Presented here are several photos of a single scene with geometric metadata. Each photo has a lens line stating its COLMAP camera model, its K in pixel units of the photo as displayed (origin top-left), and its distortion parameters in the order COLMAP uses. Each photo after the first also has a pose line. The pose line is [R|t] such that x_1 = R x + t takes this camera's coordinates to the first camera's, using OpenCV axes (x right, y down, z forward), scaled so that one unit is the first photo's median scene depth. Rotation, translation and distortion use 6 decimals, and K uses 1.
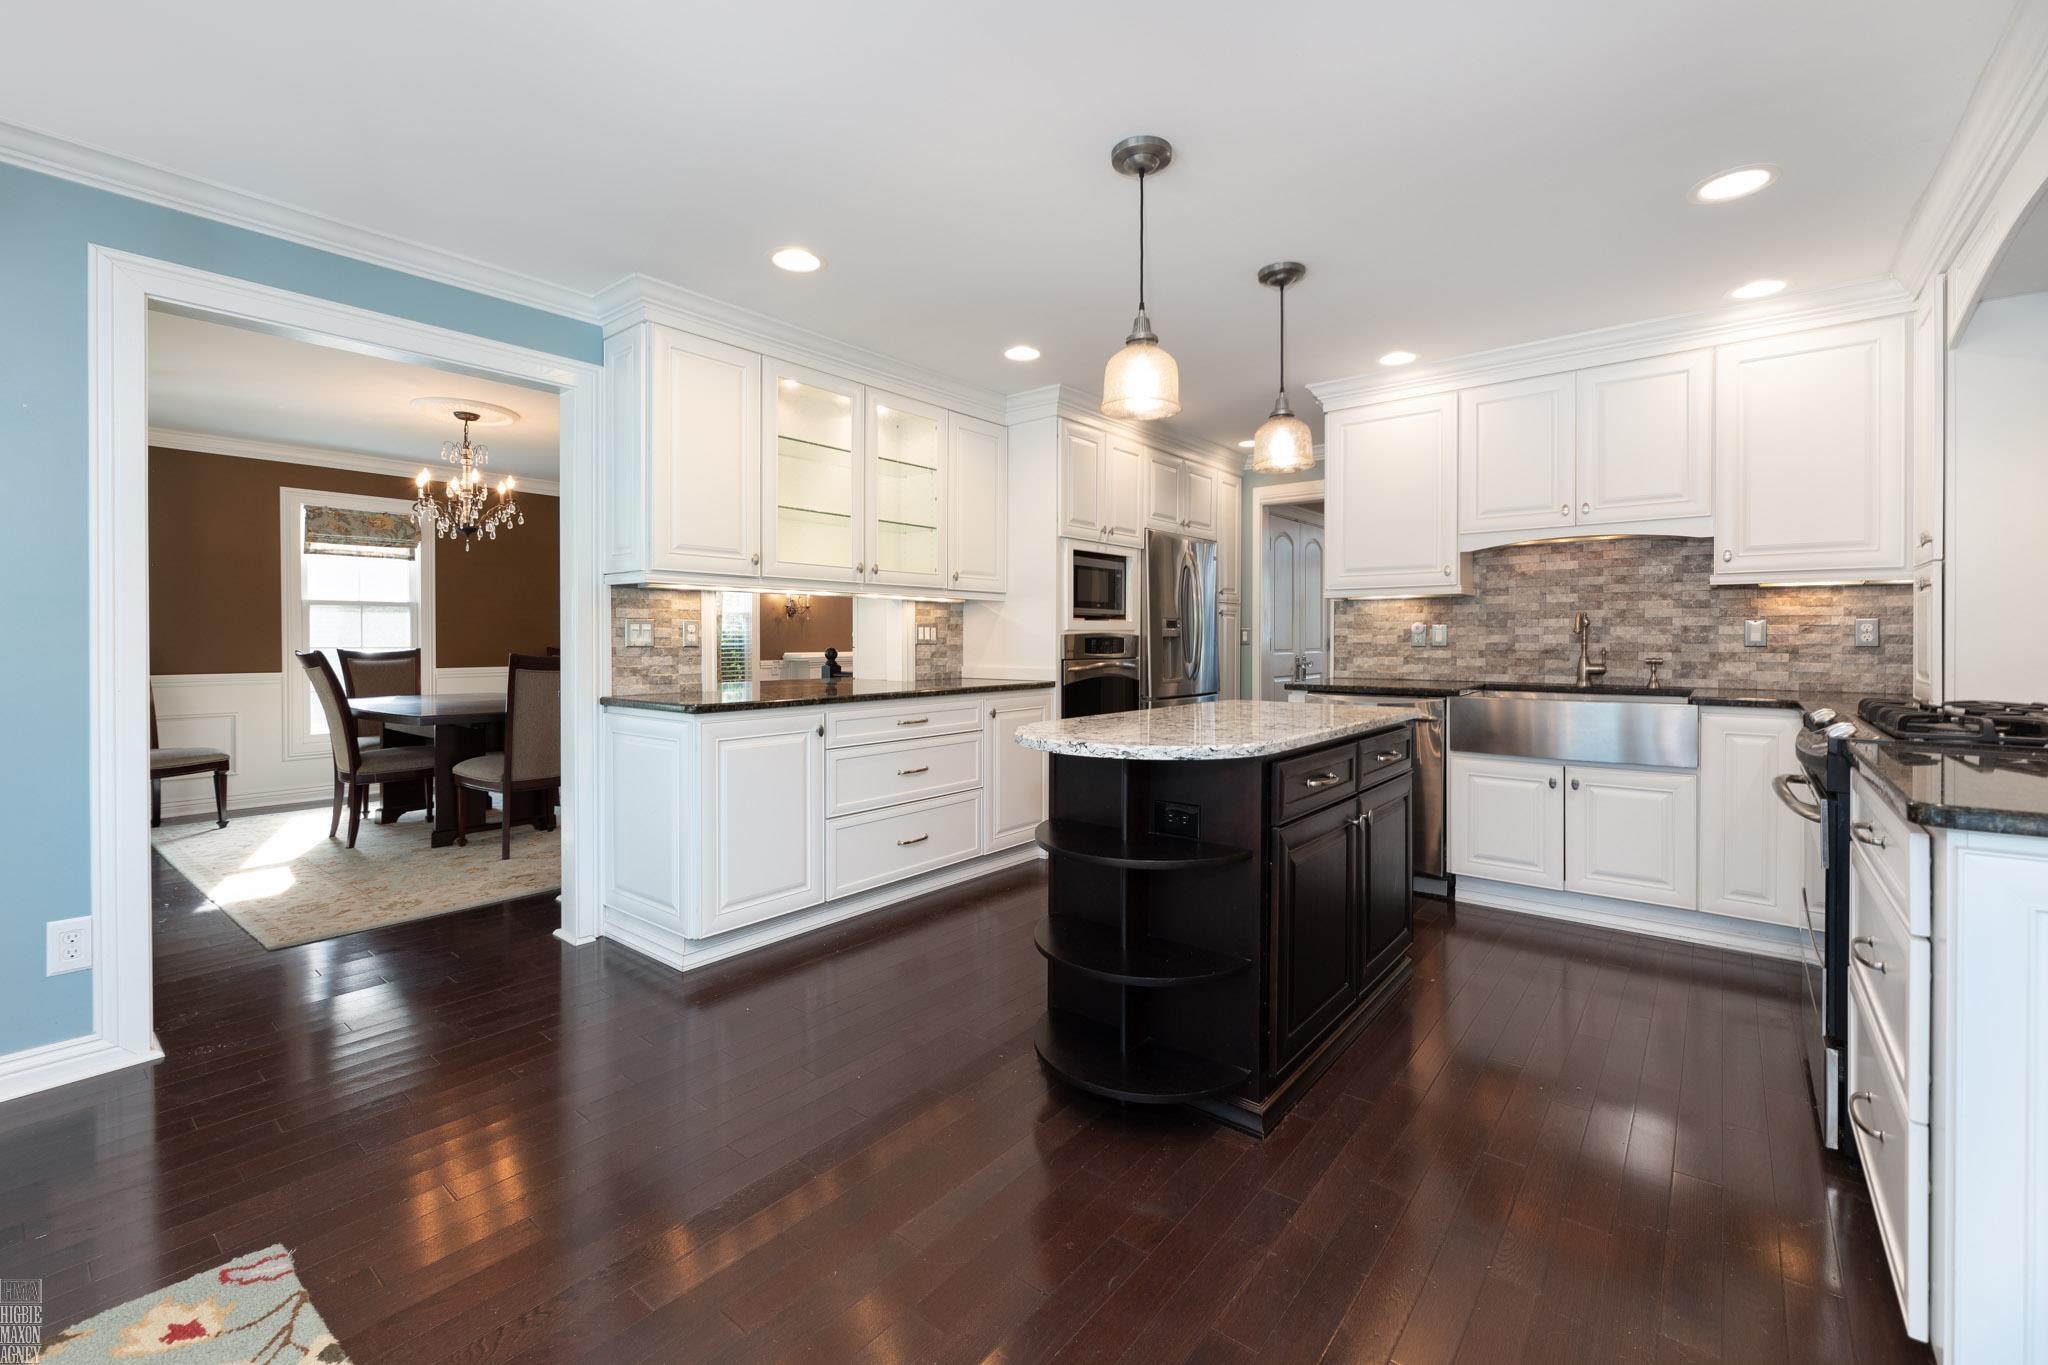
lens RADIAL K [[858.5, 0, 1022.8], [0, 858.5, 640.7], [0, 0, 1]] dist [0.000805, 0.000052]
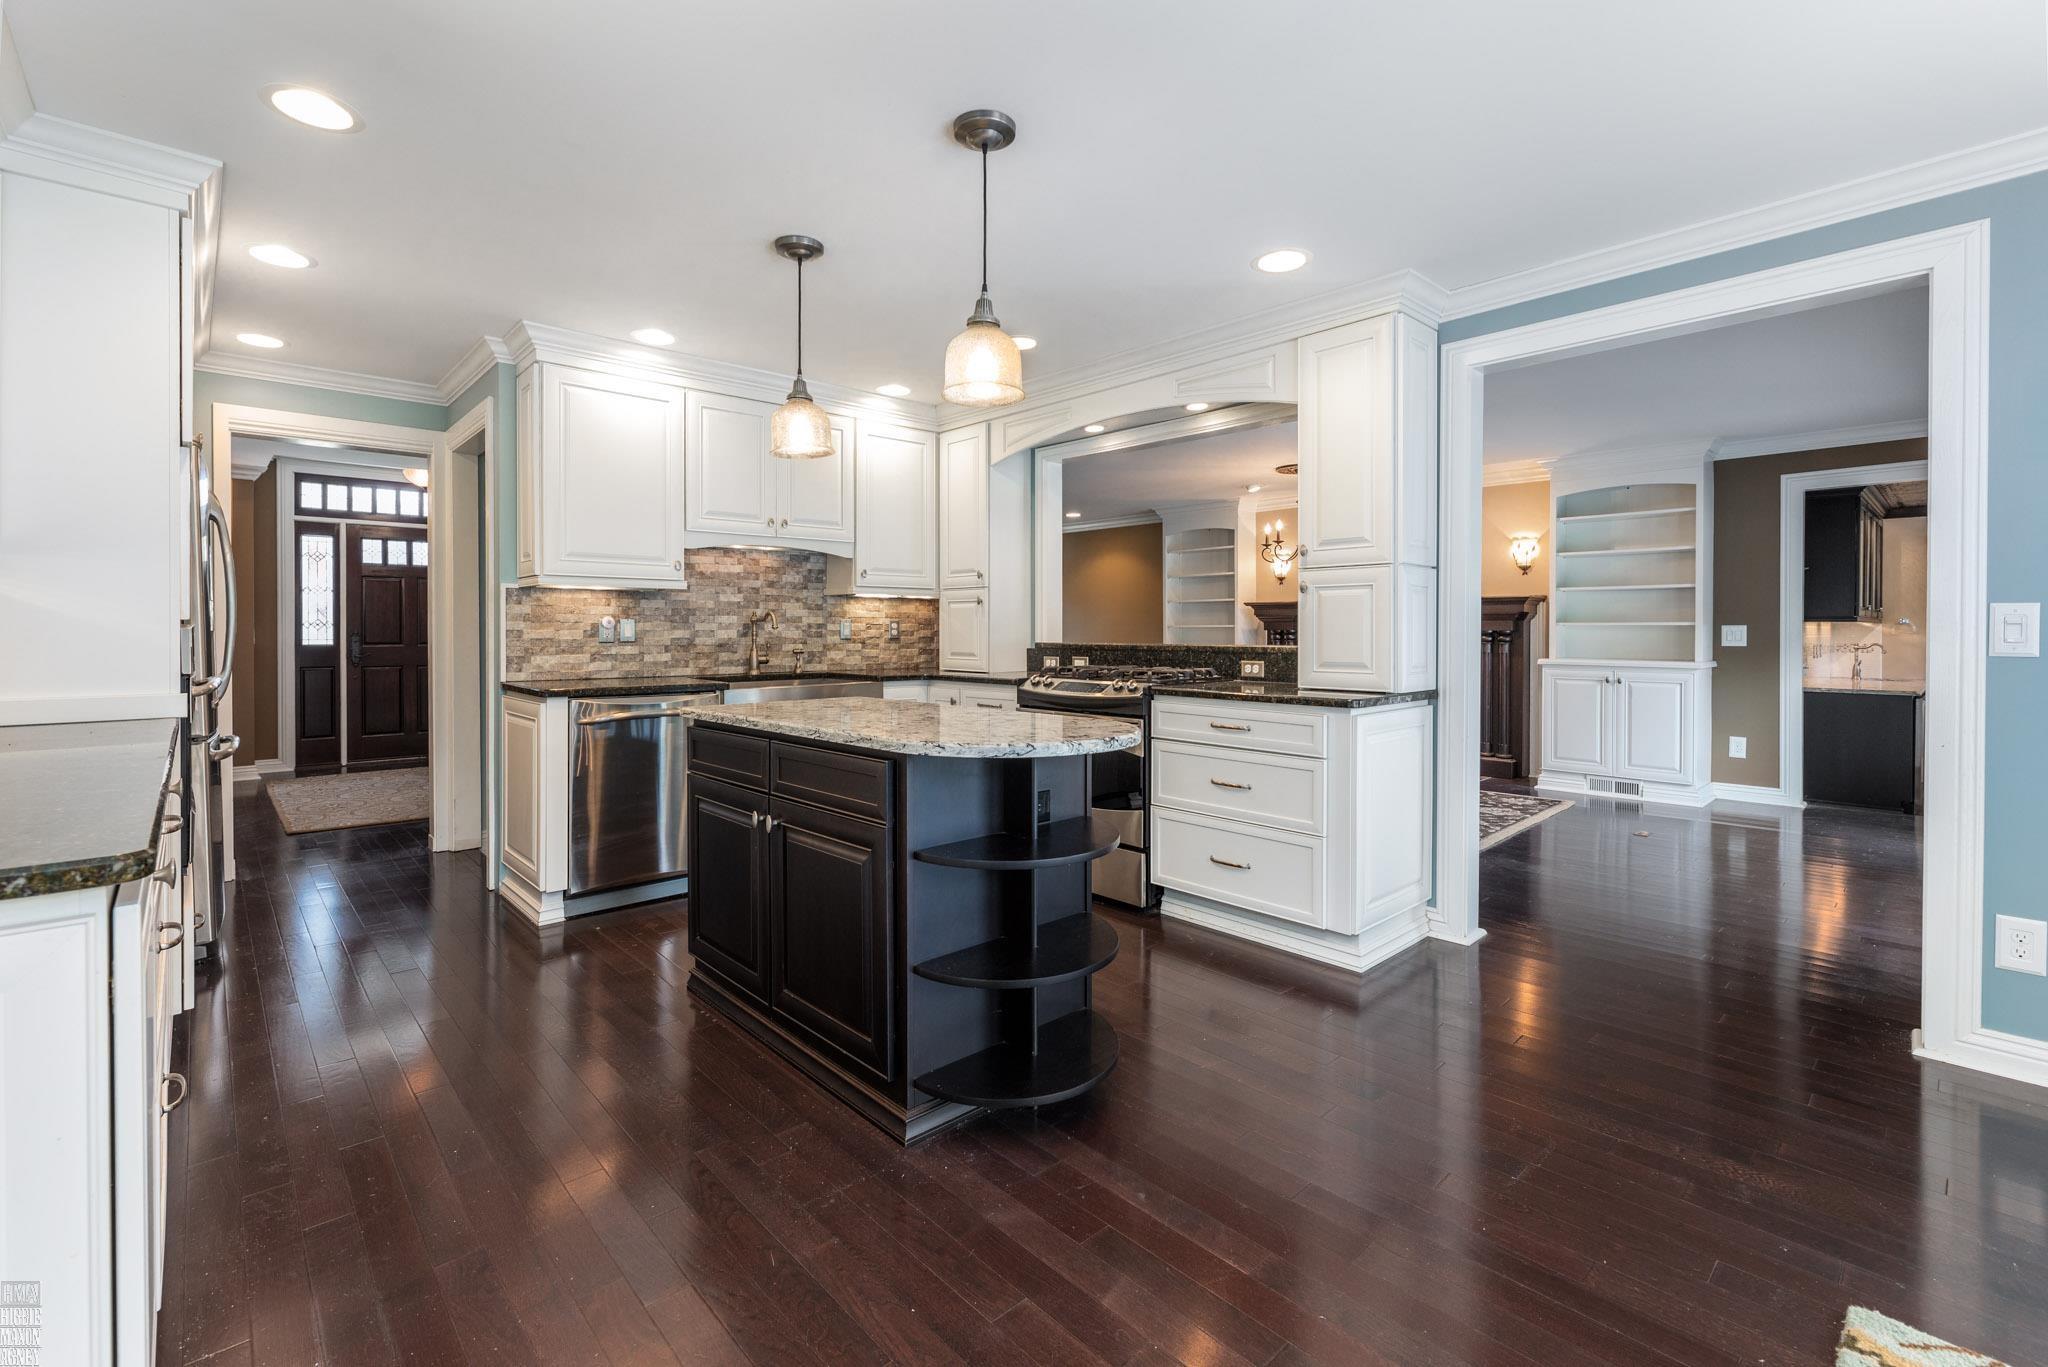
lens RADIAL K [[885.8, 0, 1020.5], [0, 885.8, 633.9], [0, 0, 1]] dist [0.001347, 0.000109]
pose [[0.139930, -0.001911, 0.990160, -0.481571], [0.003568, 0.999993, 0.001425, -0.002323], [-0.990155, 0.003333, 0.139935, 0.477605]]
